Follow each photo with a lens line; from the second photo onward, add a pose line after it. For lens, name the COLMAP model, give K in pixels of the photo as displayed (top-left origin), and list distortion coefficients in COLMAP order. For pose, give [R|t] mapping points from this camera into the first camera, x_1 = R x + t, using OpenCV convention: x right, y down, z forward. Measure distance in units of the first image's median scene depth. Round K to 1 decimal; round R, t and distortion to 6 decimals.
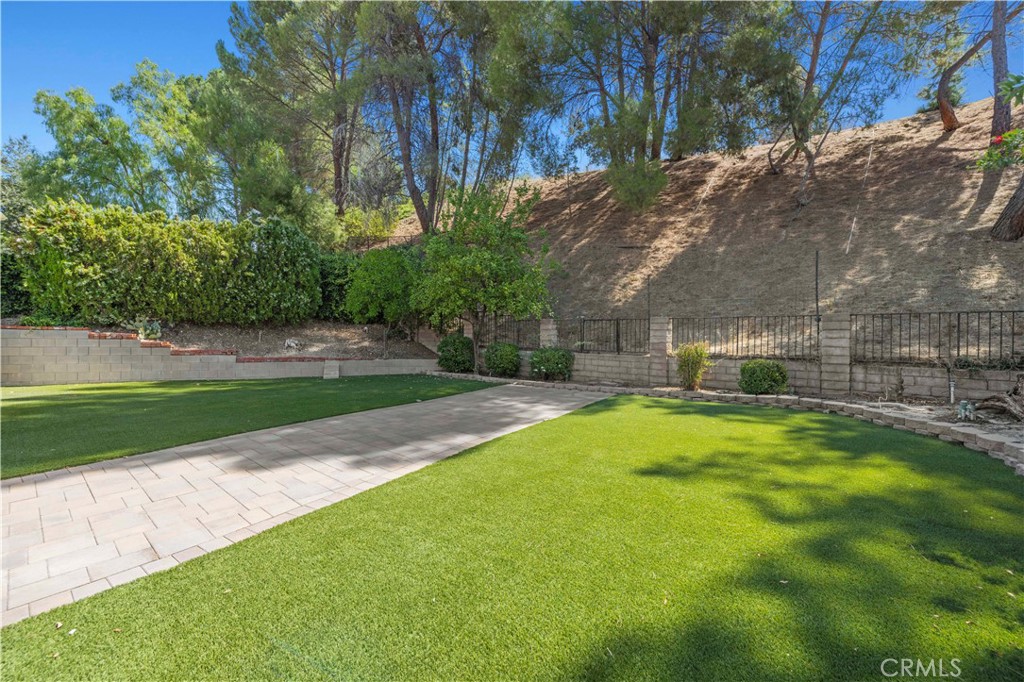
lens RADIAL K [[440.6, 0, 509.3], [0, 440.6, 338.4], [0, 0, 1]] dist [0.004565, 0.000199]
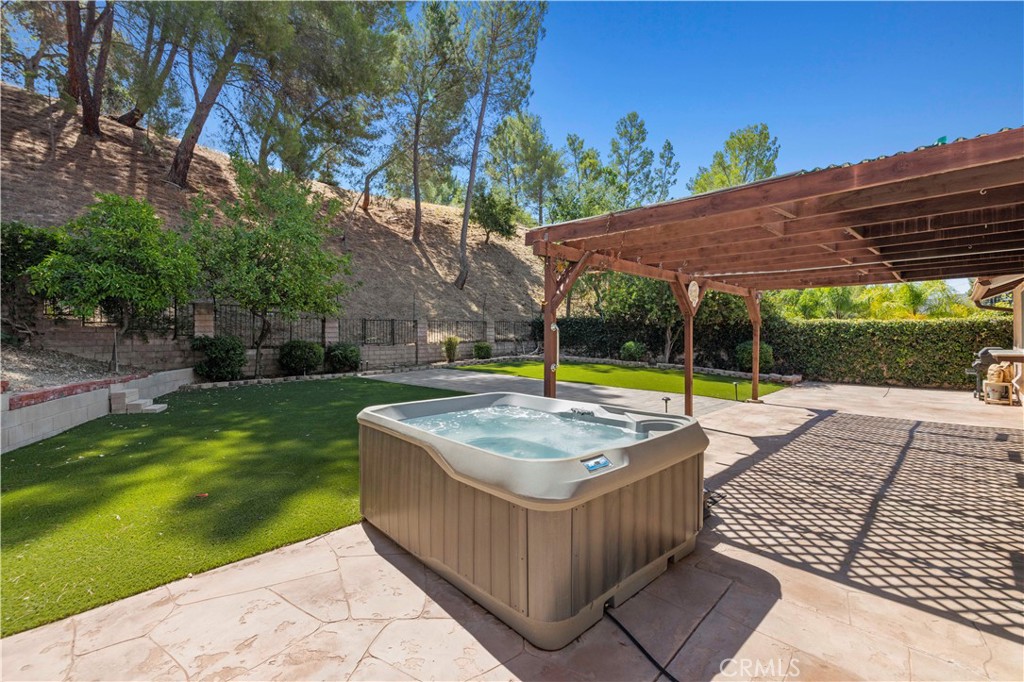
lens RADIAL K [[440.6, 0, 509.3], [0, 440.6, 338.4], [0, 0, 1]] dist [0.004565, 0.000199]
pose [[0.047646, -0.029554, 0.998427, -0.914482], [0.006548, 0.999550, 0.029275, -0.019928], [-0.998843, 0.005143, 0.047818, 0.458579]]
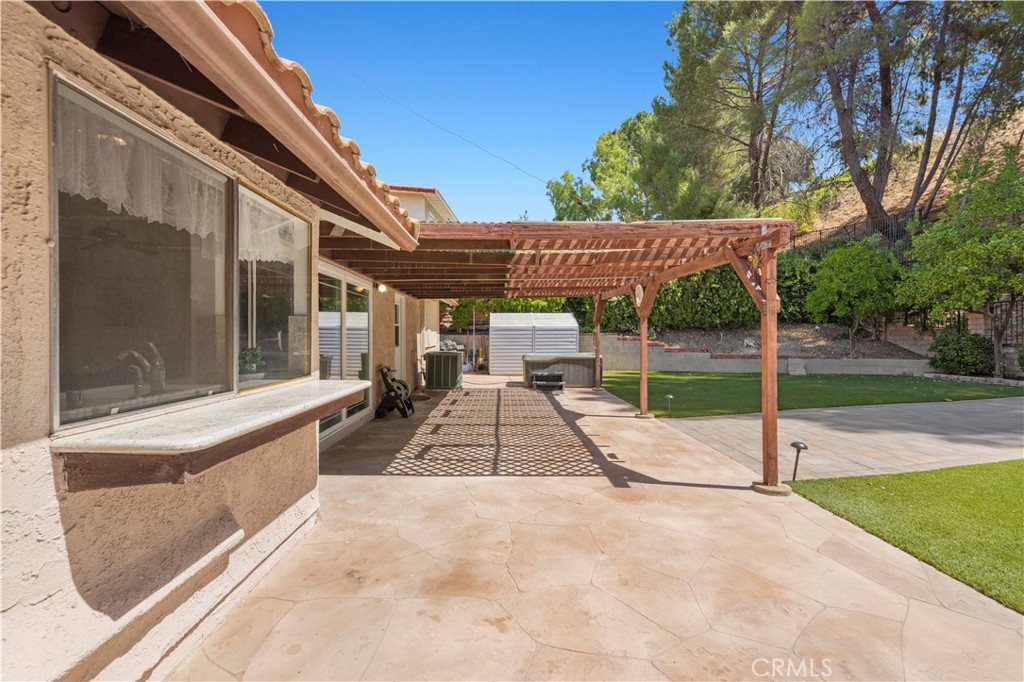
lens RADIAL K [[432.0, 0, 512.0], [0, 432.0, 341.0], [0, 0, 1]] dist [0.003924, 0.000271]
pose [[0.687933, -0.010220, -0.725702, -0.109508], [0.011861, 0.999926, -0.002839, 0.002312], [0.725677, -0.006654, 0.688003, -0.216282]]
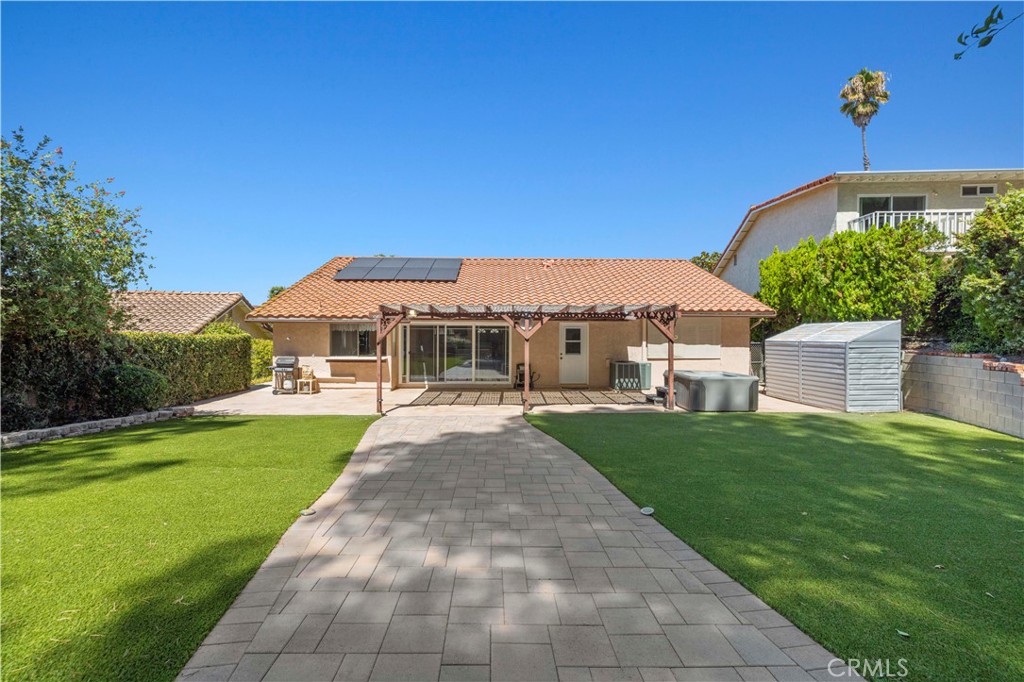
lens RADIAL K [[438.9, 0, 508.9], [0, 438.9, 341.2], [0, 0, 1]] dist [0.007727, -0.000068]
pose [[-0.715745, -0.013684, -0.698227, 0.151583], [-0.020106, 0.999797, 0.001016, -0.027035], [0.698072, 0.014766, -0.715875, 0.790371]]
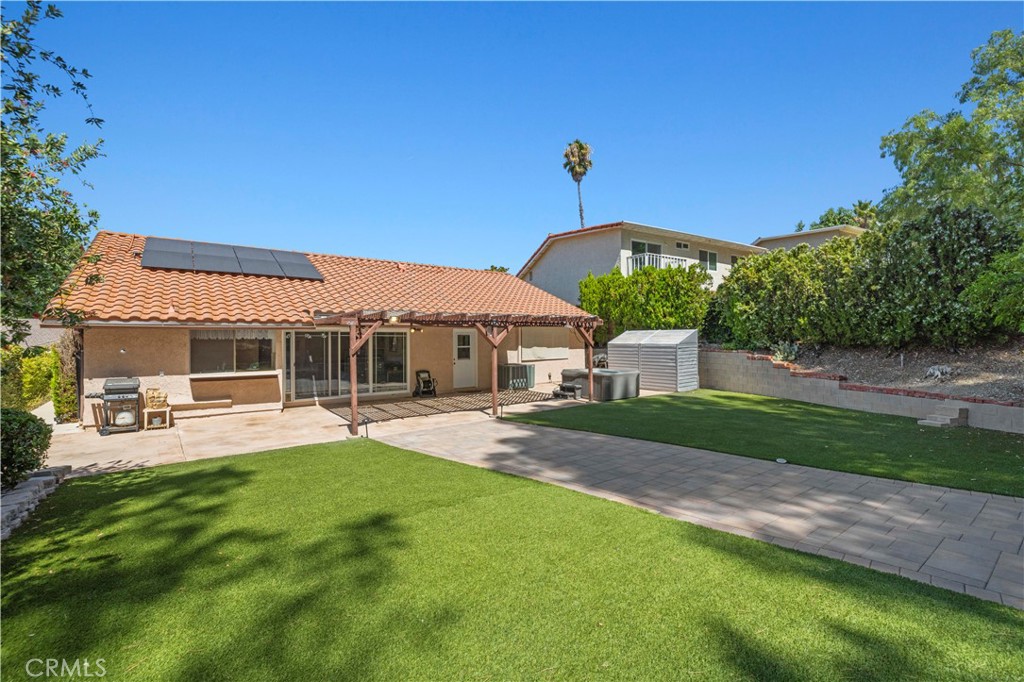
lens RADIAL K [[440.6, 0, 509.3], [0, 440.6, 338.4], [0, 0, 1]] dist [0.004565, 0.000199]
pose [[-0.185925, -0.018420, -0.982391, 0.376655], [-0.001023, 0.999827, -0.018553, -0.029641], [0.982563, -0.002444, -0.185912, 0.446612]]
